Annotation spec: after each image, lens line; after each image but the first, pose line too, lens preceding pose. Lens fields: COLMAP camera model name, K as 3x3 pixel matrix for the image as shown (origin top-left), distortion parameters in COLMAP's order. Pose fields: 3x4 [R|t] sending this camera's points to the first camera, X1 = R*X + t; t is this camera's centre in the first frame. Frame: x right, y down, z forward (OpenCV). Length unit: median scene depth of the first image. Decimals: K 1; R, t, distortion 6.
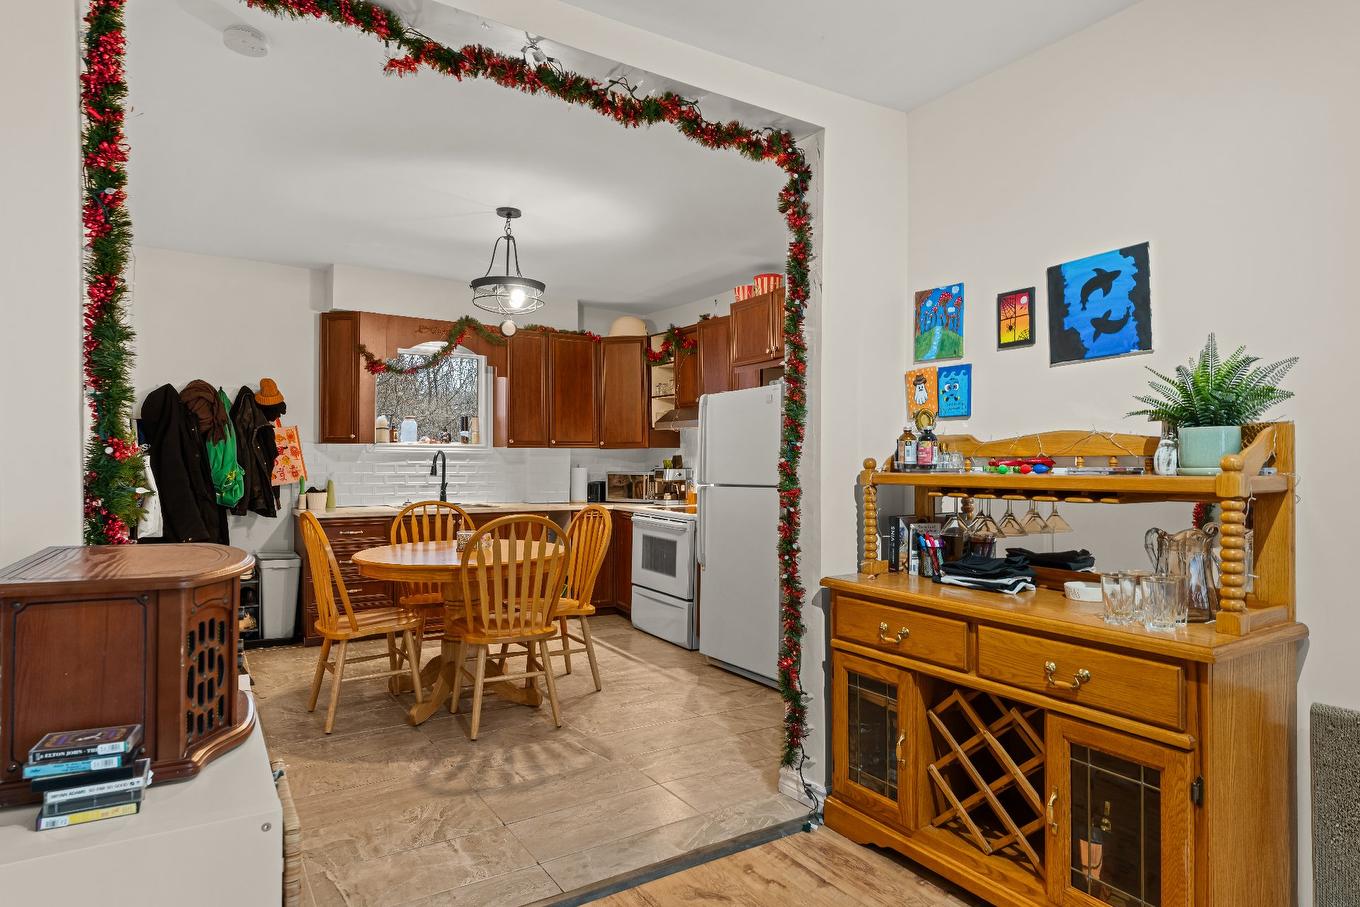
lens RADIAL K [[767.7, 0, 679.0], [0, 767.7, 449.5], [0, 0, 1]] dist [-0.000194, -0.000025]
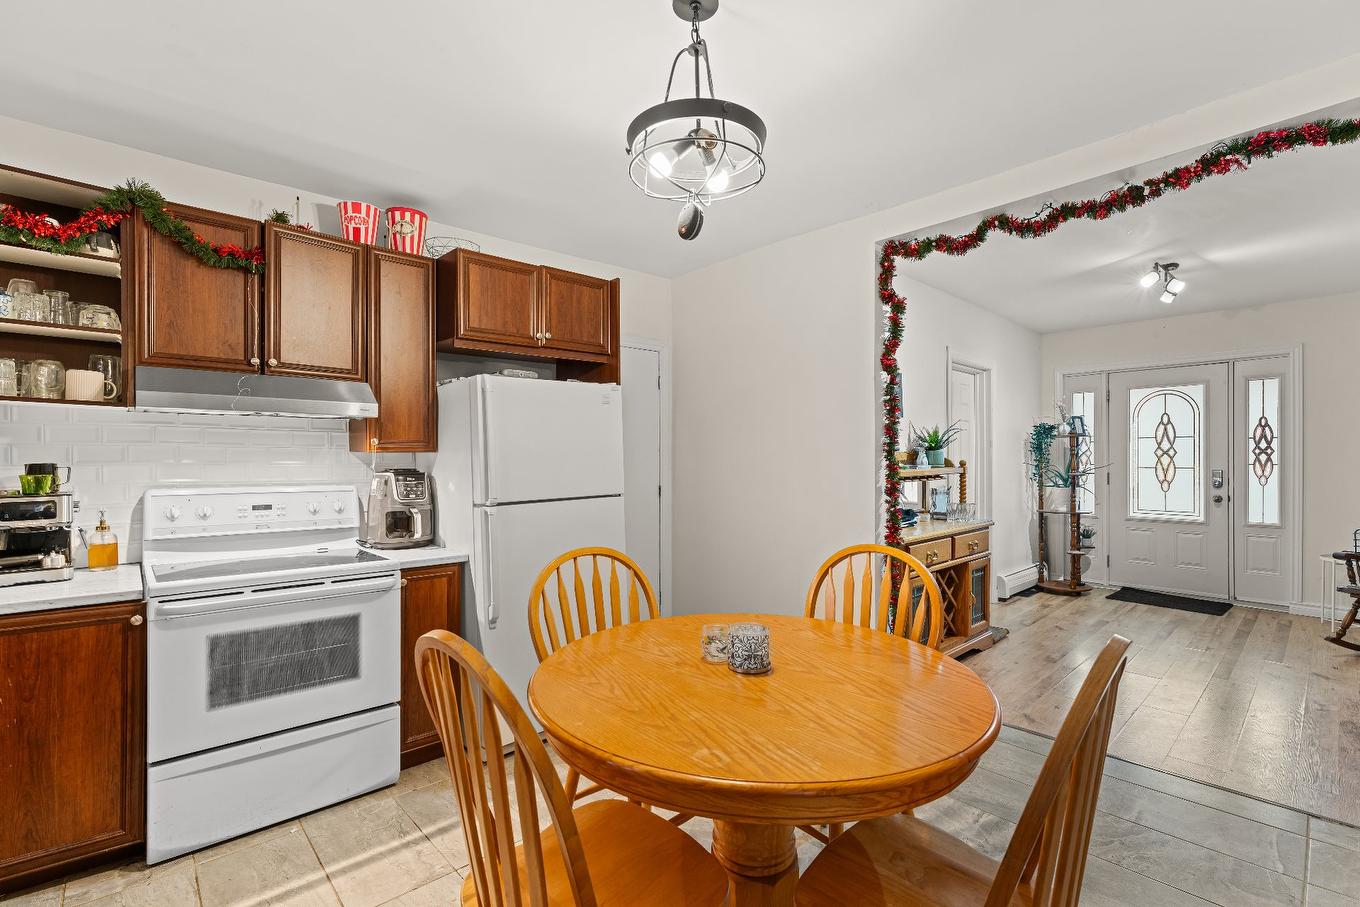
lens RADIAL K [[610.5, 0, 678.8], [0, 610.5, 458.9], [0, 0, 1]] dist [-0.002498, 0.000377]
pose [[-0.172532, -0.002693, 0.985000, -0.441878], [-0.007606, 0.999970, 0.001401, 0.001502], [-0.984974, -0.007250, -0.172548, 0.765187]]
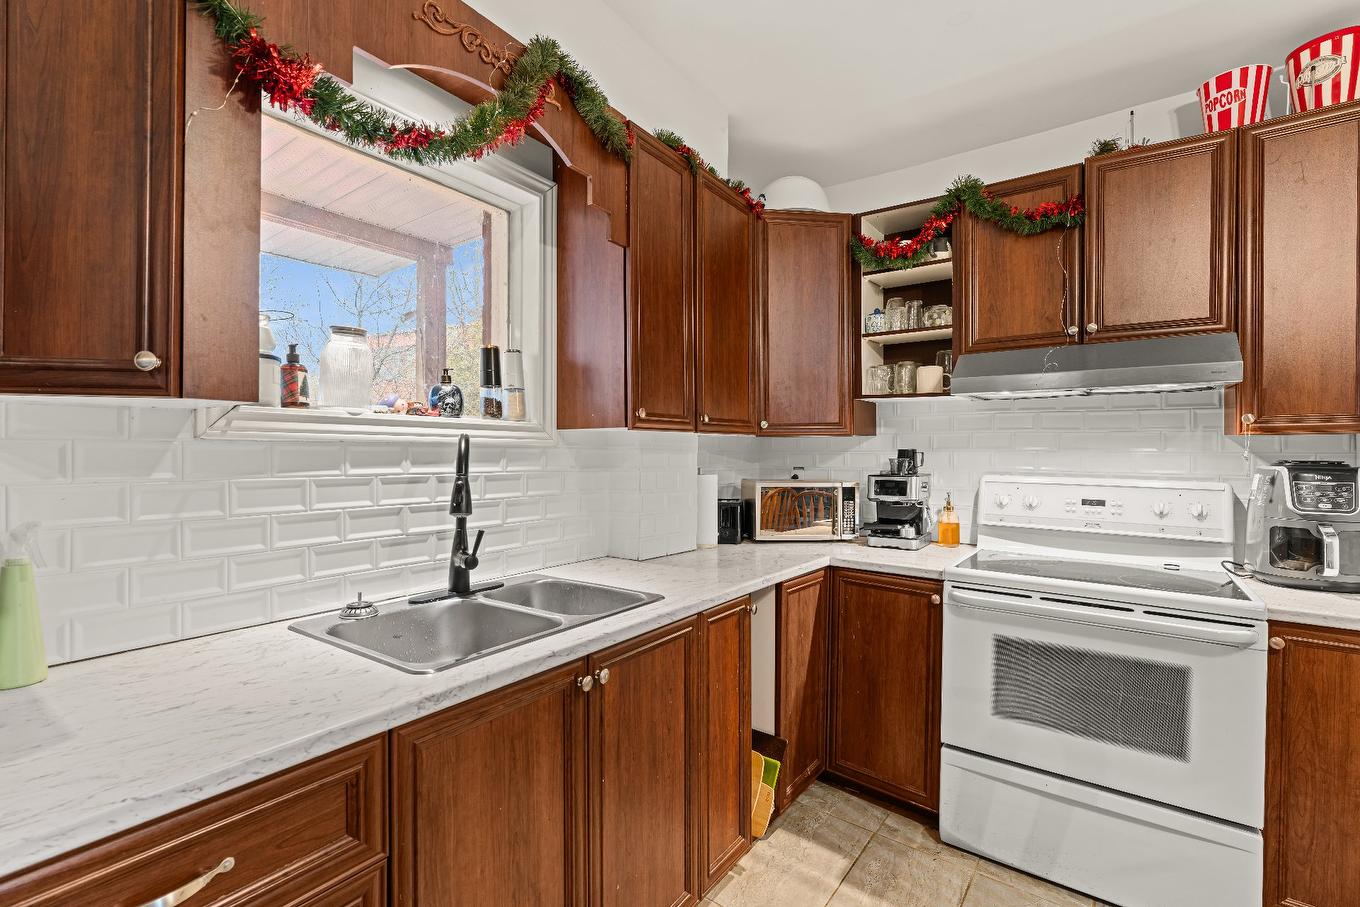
lens RADIAL K [[610.5, 0, 679.3], [0, 610.5, 455.2], [0, 0, 1]] dist [-0.002498, 0.000377]
pose [[0.929550, -0.002842, 0.368685, -0.325365], [-0.003770, 0.999845, 0.017212, 0.005116], [-0.368676, -0.017390, 0.929395, 0.731639]]
